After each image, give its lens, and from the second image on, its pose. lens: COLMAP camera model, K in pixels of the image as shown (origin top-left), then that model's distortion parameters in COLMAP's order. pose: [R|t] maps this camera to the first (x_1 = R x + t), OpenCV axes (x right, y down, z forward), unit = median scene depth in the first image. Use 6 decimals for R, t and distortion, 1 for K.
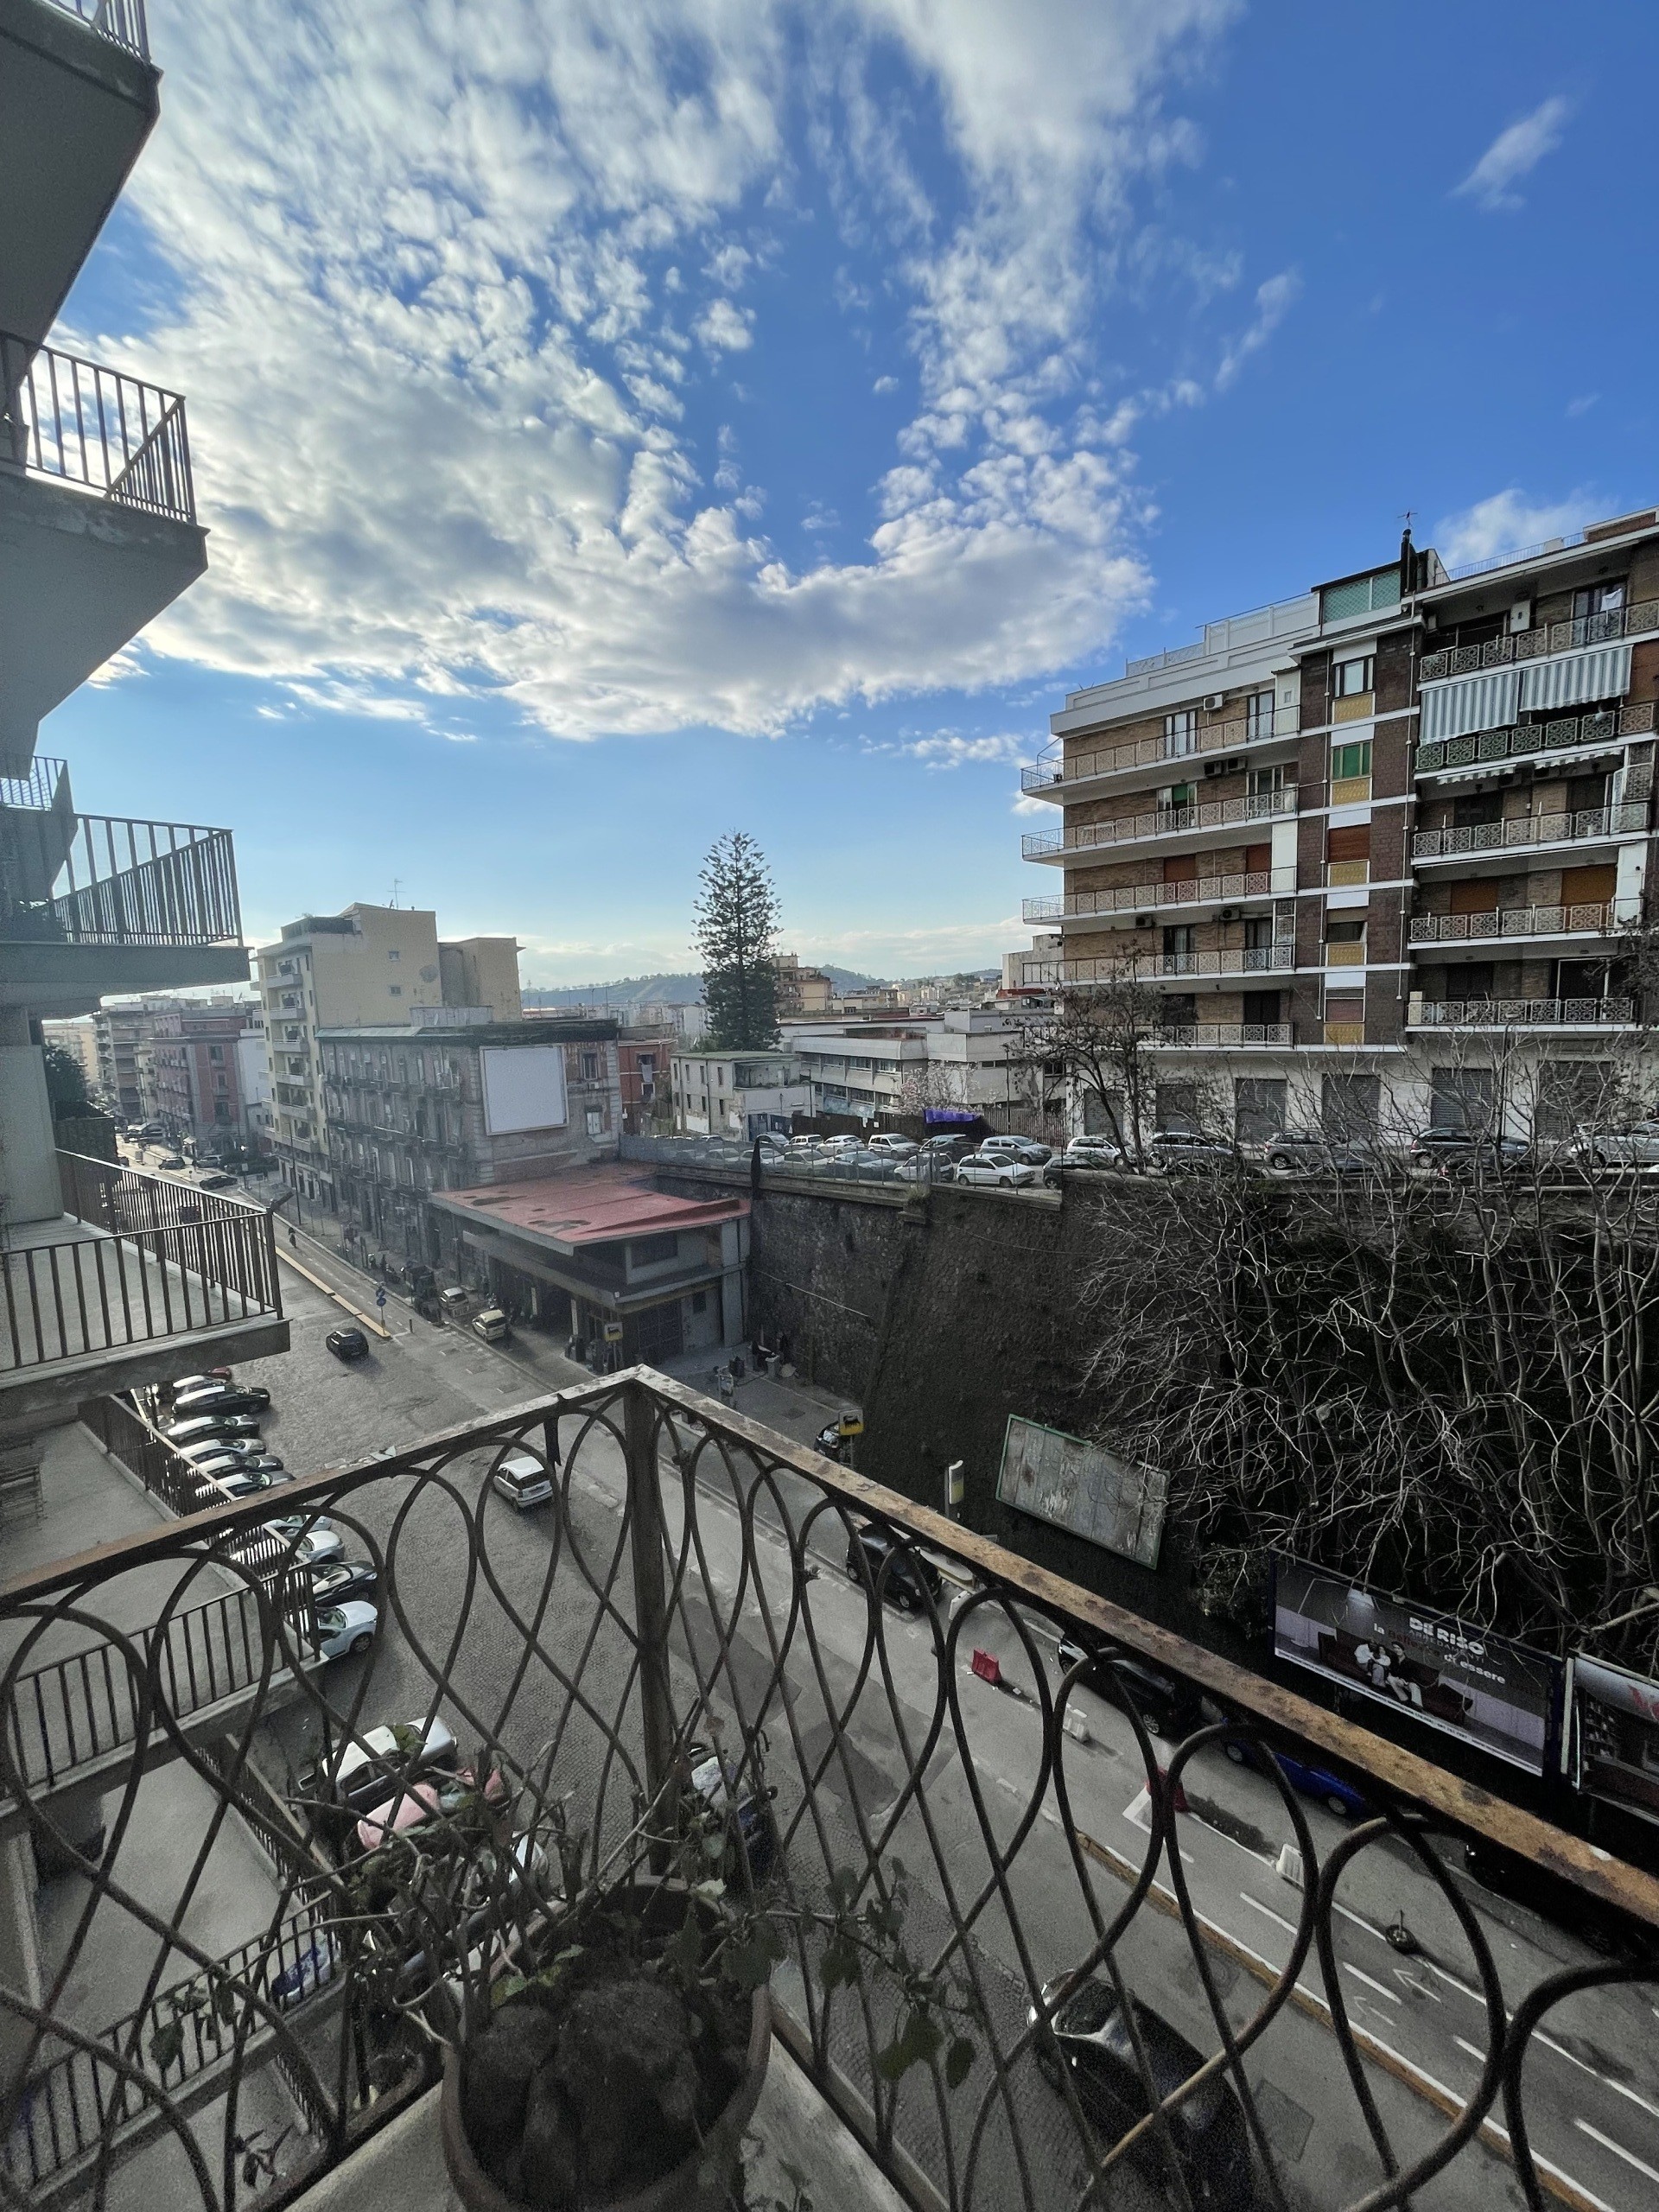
lens RADIAL K [[890.1, 0, 835.2], [0, 890.1, 1103.3], [0, 0, 1]] dist [-0.002255, 0.000492]
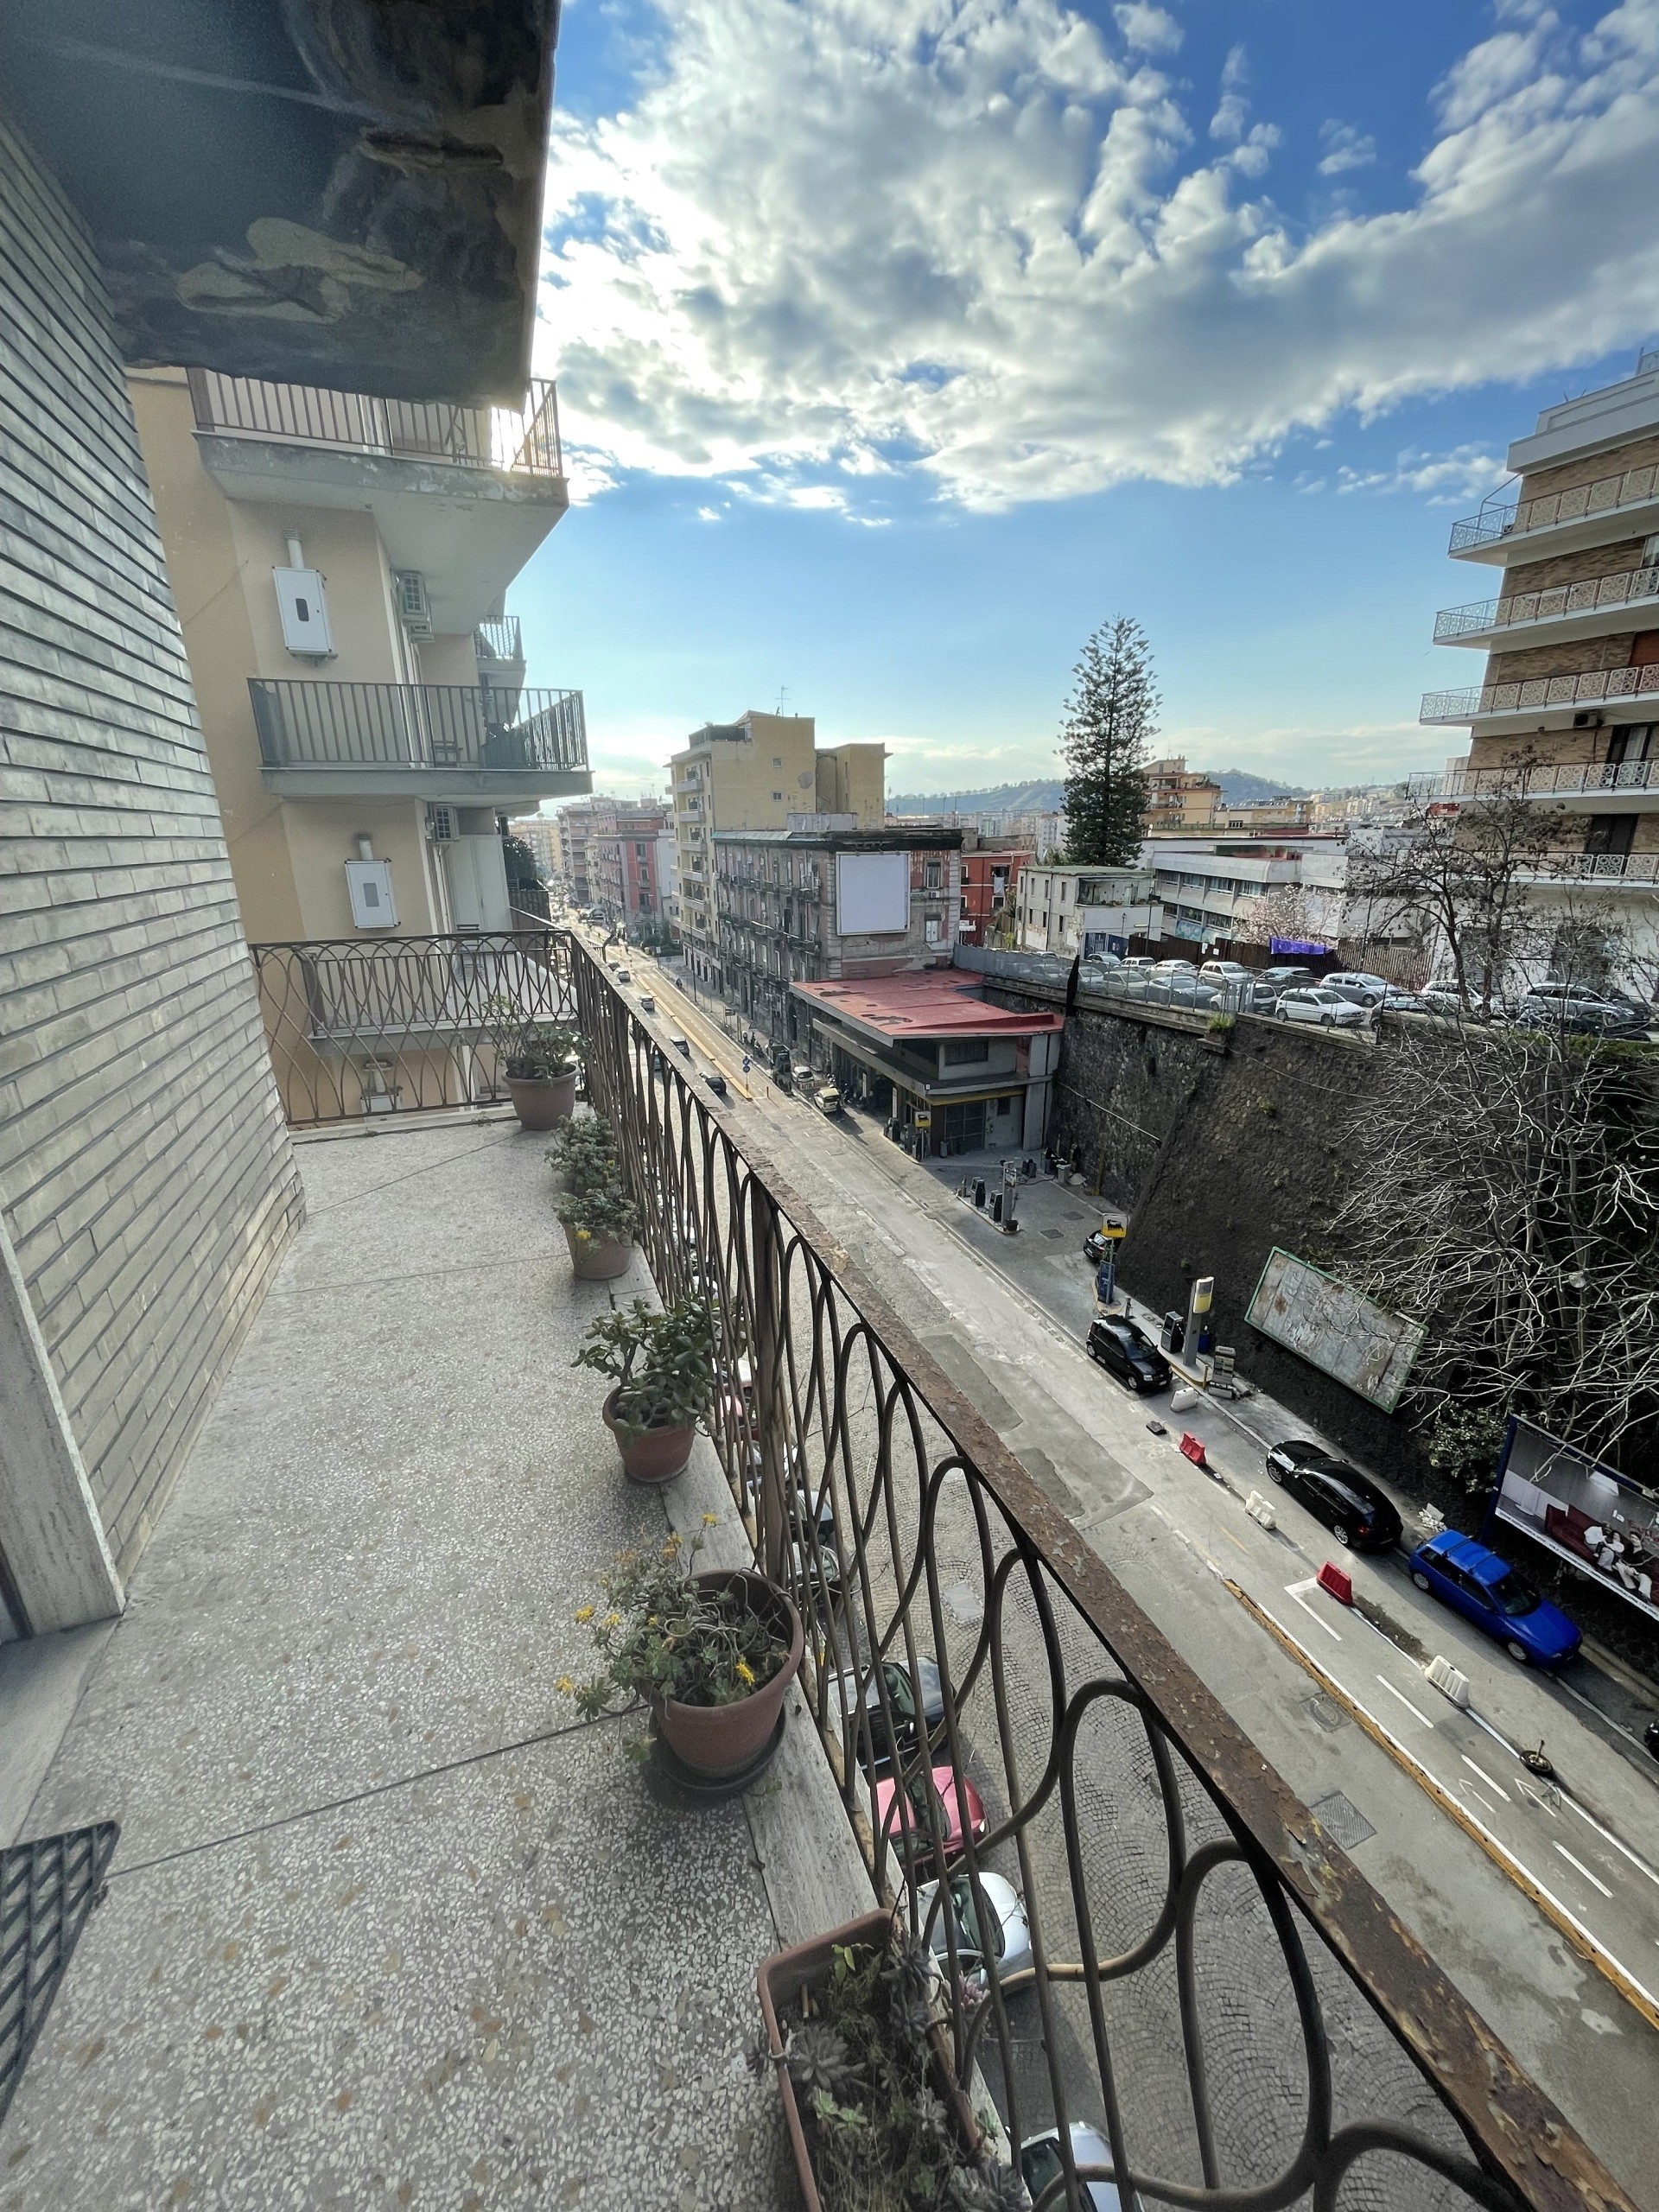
lens RADIAL K [[893.9, 0, 829.5], [0, 893.9, 1106.0], [0, 0, 1]] dist [-0.001573, -0.000627]
pose [[0.915467, 0.141321, -0.376760, 0.062588], [-0.060966, 0.974203, 0.217283, 0.003073], [0.397747, -0.175946, 0.900467, -0.055765]]
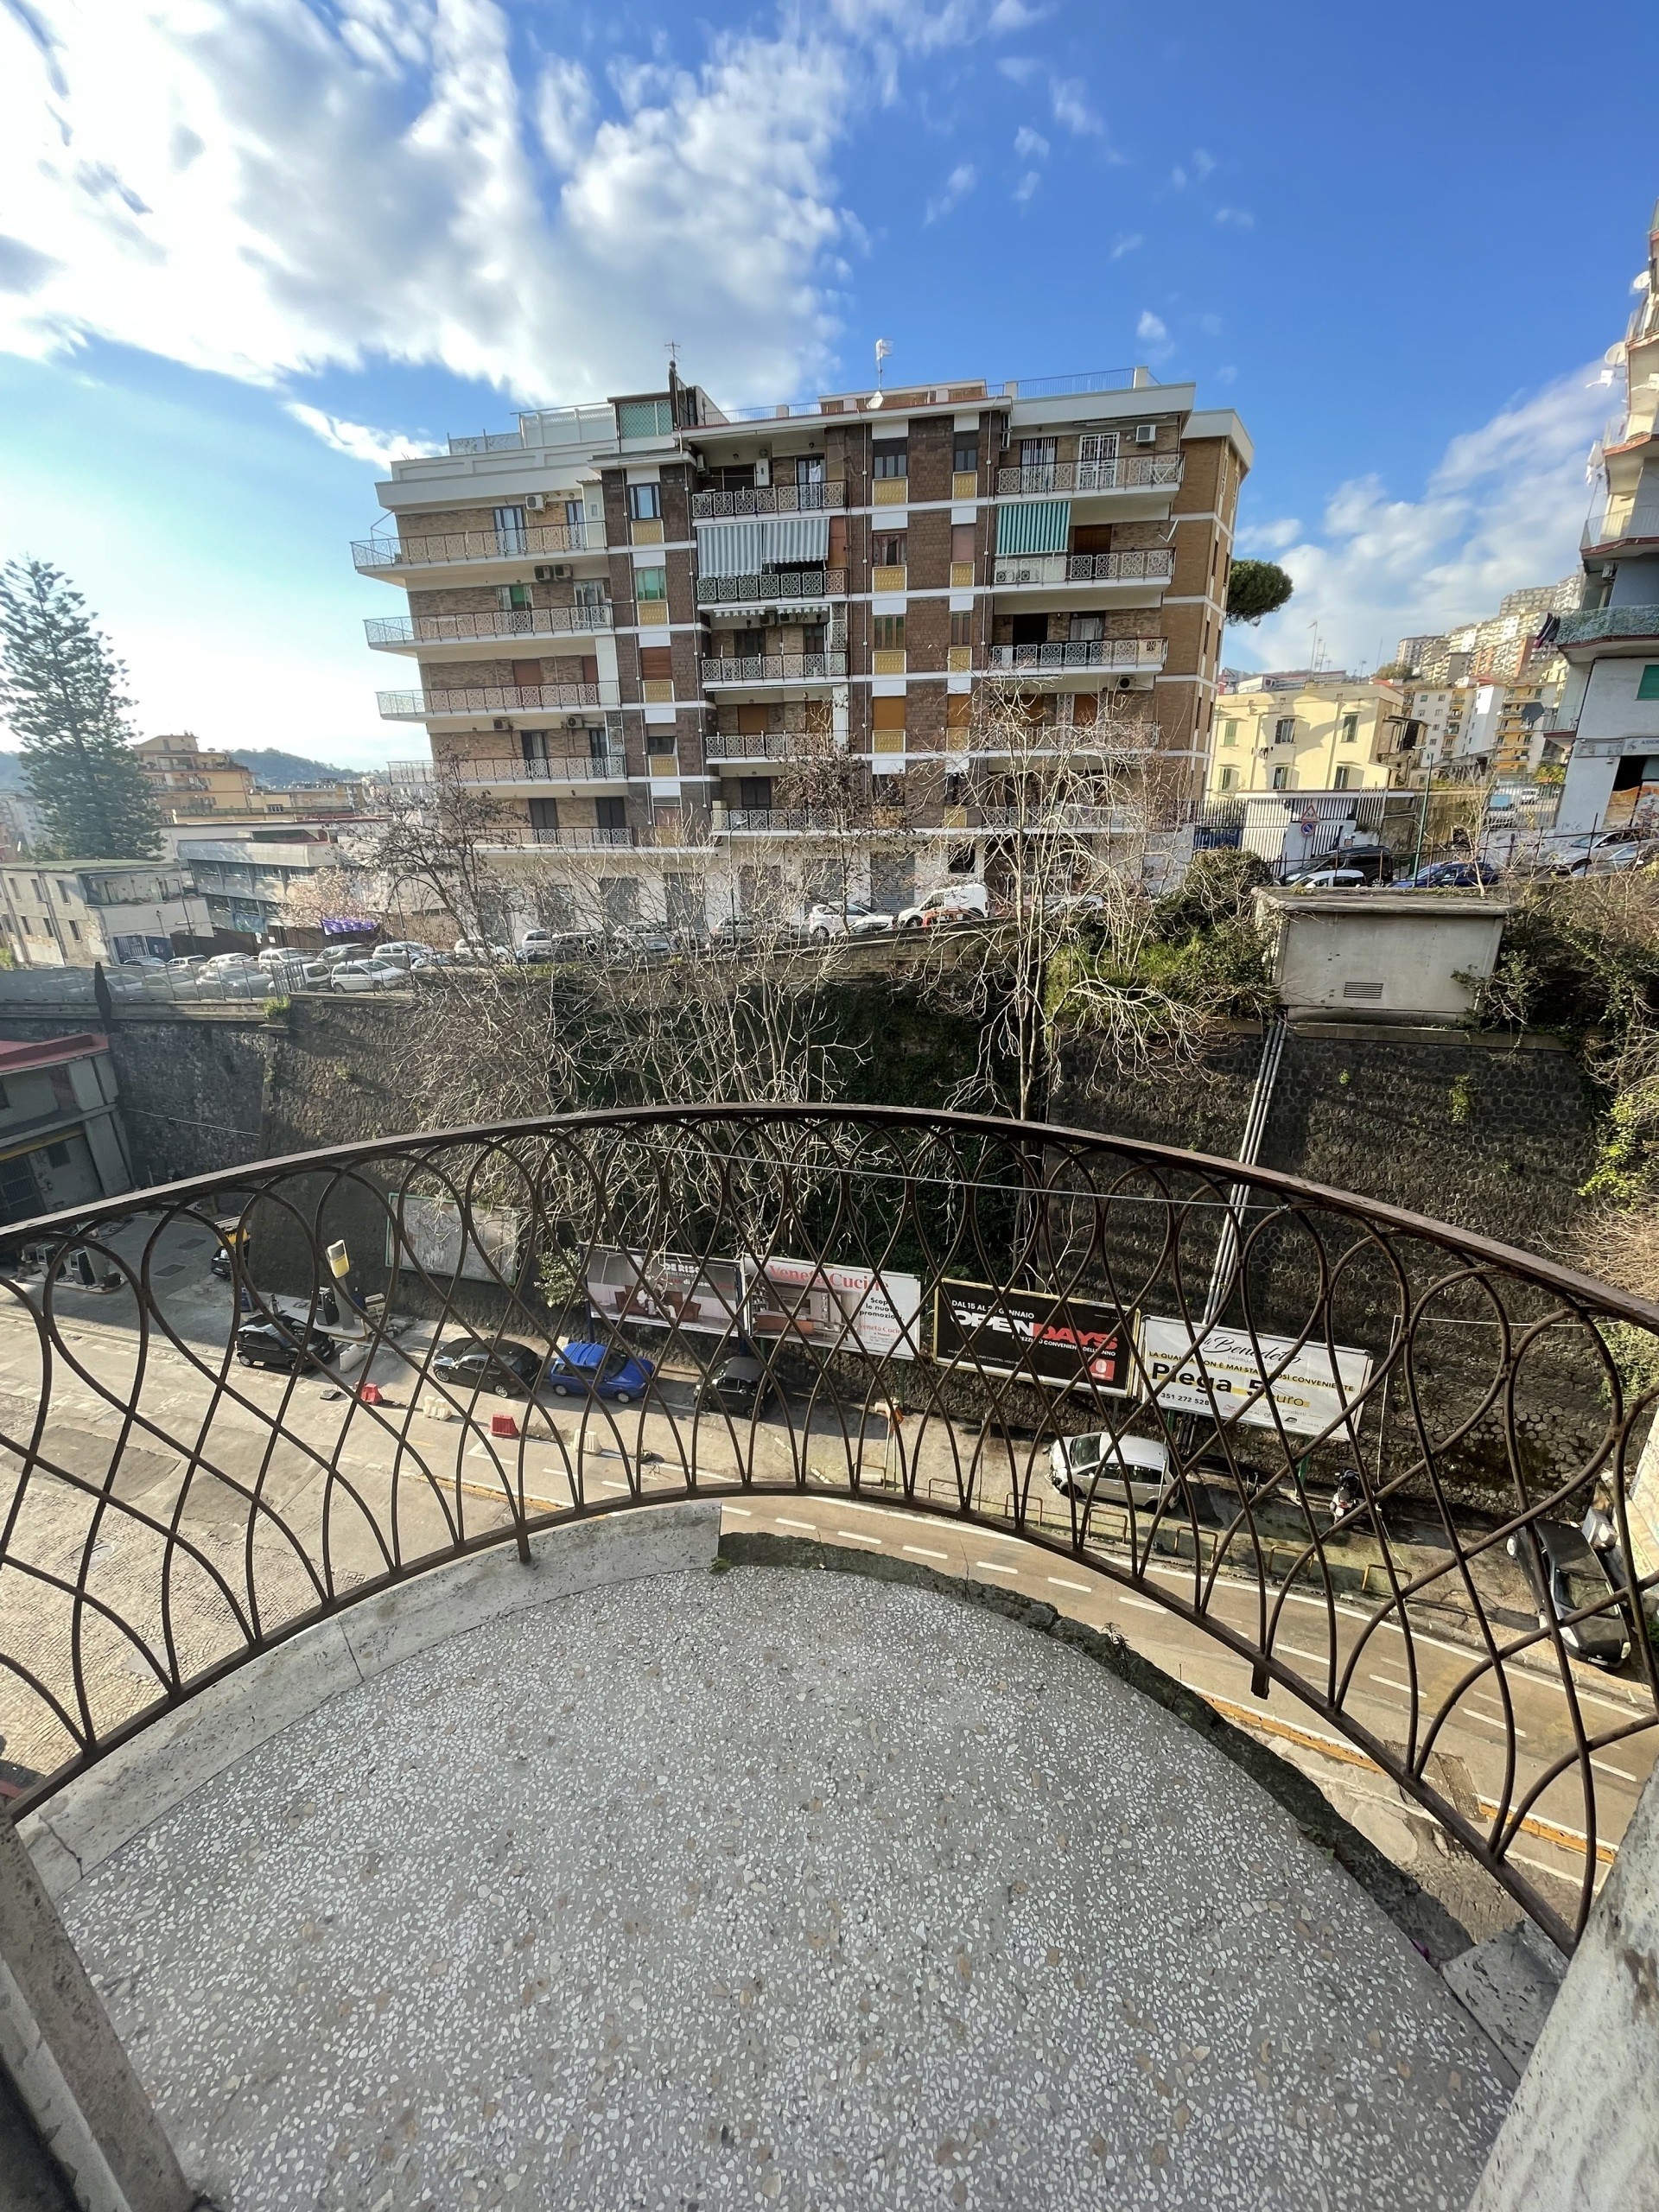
lens RADIAL K [[903.7, 0, 851.3], [0, 903.7, 1102.1], [0, 0, 1]] dist [-0.000383, 0.003029]
pose [[0.866031, -0.143656, 0.478908, 0.113460], [0.041401, 0.975150, 0.217643, 0.011089], [-0.498273, -0.168658, 0.850458, -0.152337]]
